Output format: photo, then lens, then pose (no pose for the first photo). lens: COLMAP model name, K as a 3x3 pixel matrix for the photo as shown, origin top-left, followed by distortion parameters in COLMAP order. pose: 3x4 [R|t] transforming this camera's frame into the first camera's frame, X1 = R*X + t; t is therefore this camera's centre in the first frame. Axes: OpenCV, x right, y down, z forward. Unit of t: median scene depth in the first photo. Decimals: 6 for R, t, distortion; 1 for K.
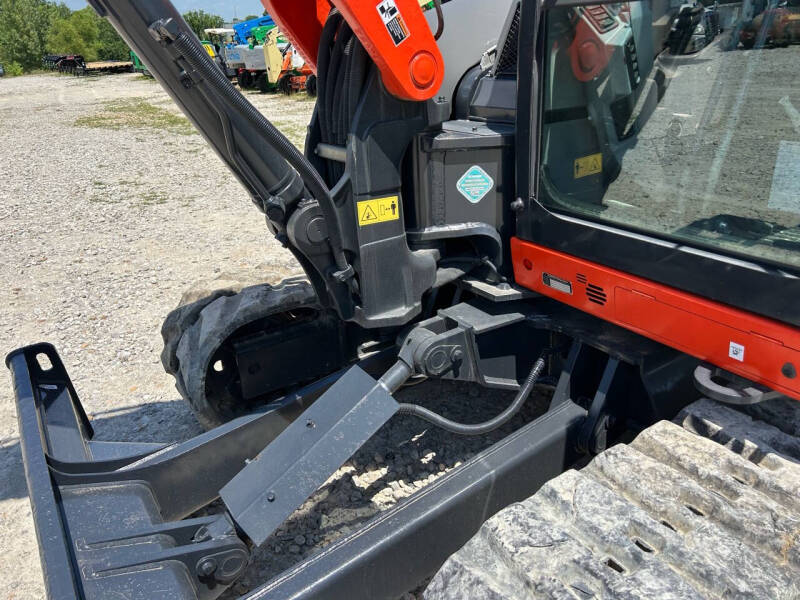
lens RADIAL K [[606.3, 0, 400.0], [0, 606.3, 306.9], [0, 0, 1]] dist [0.053638, -0.065798]
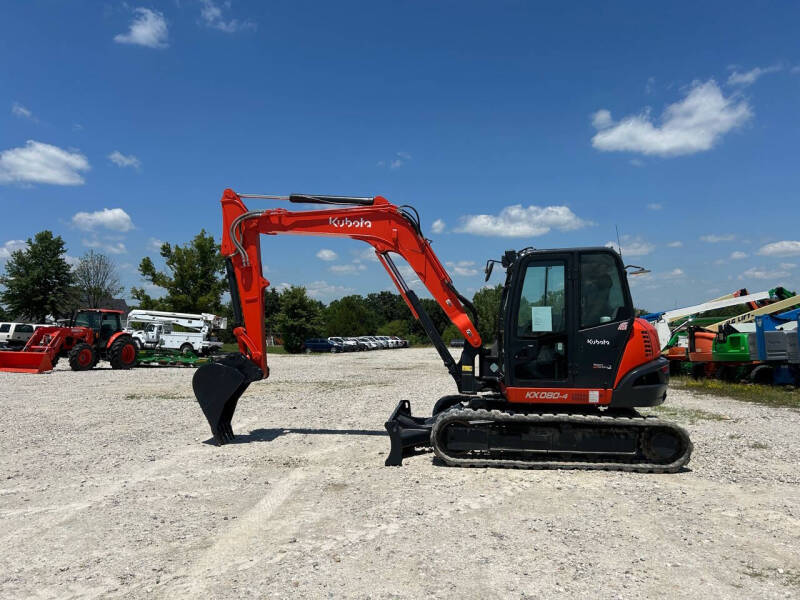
lens RADIAL K [[597.3, 0, 397.3], [0, 597.3, 295.4], [0, 0, 1]] dist [0.086253, -0.117156]
pose [[0.783420, 0.008151, -0.621439, 2.122405], [-0.284762, 0.893486, -0.347267, 0.968704], [0.552417, 0.449018, 0.702295, -2.488719]]
